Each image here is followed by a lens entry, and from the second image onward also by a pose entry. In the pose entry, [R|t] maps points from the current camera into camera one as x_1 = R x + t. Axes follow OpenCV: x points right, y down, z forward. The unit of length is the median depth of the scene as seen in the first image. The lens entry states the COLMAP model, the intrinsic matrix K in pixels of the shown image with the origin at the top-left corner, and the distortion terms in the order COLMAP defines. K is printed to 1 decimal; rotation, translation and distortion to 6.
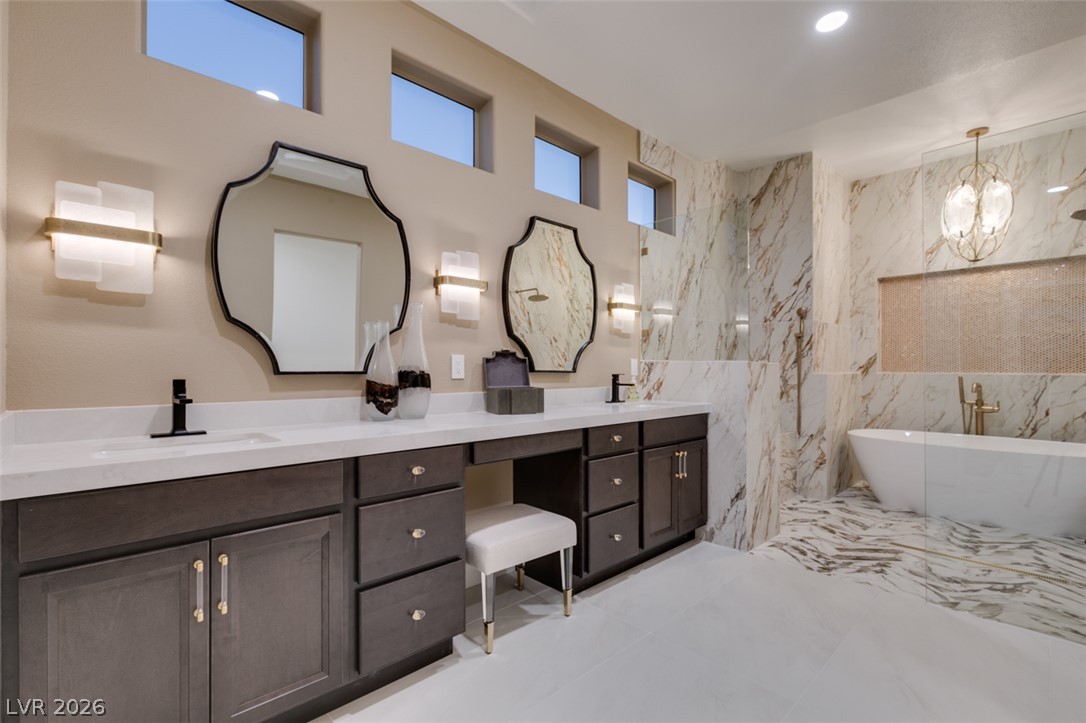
lens RADIAL K [[485.7, 0, 544.1], [0, 485.7, 364.7], [0, 0, 1]] dist [-0.000616, -0.000631]
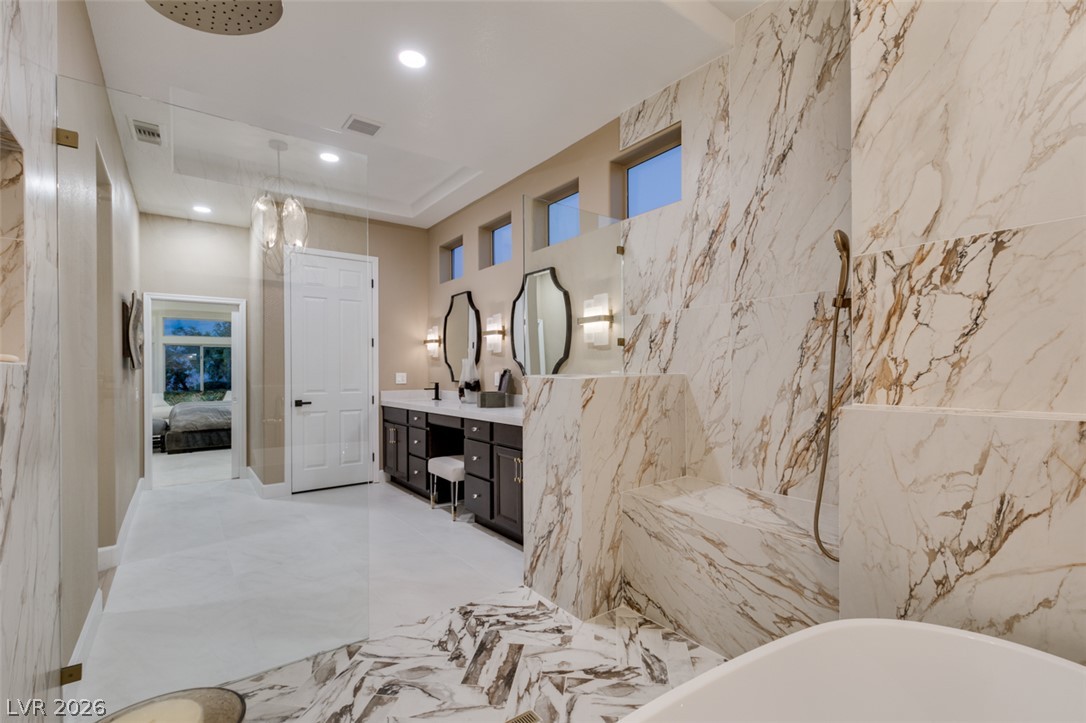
lens RADIAL K [[493.5, 0, 542.5], [0, 493.5, 369.9], [0, 0, 1]] dist [-0.001576, -0.000553]
pose [[-0.123413, -0.004650, -0.992344, 1.241119], [0.014482, 0.999874, -0.006486, -0.011355], [0.992250, -0.015172, -0.123330, 1.070555]]
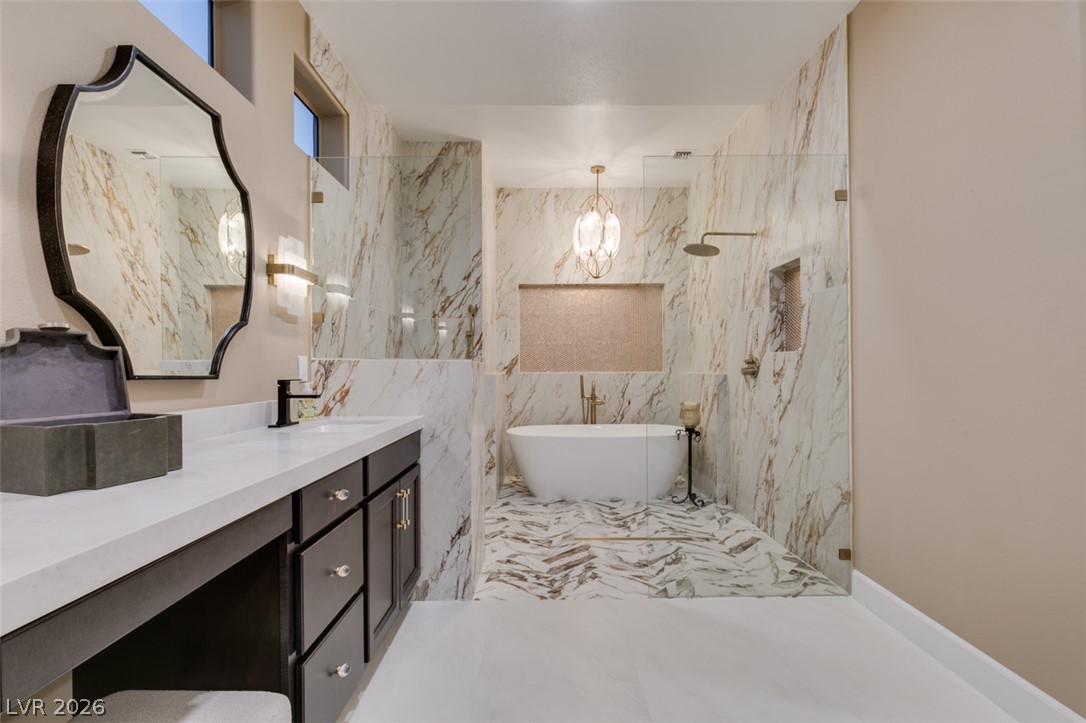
lens RADIAL K [[485.7, 0, 544.1], [0, 485.7, 364.7], [0, 0, 1]] dist [-0.000616, -0.000631]
pose [[0.685019, 0.001395, 0.728524, -0.076278], [0.000502, 0.999997, -0.002387, 0.001975], [-0.728525, 0.002001, 0.685017, 0.340060]]
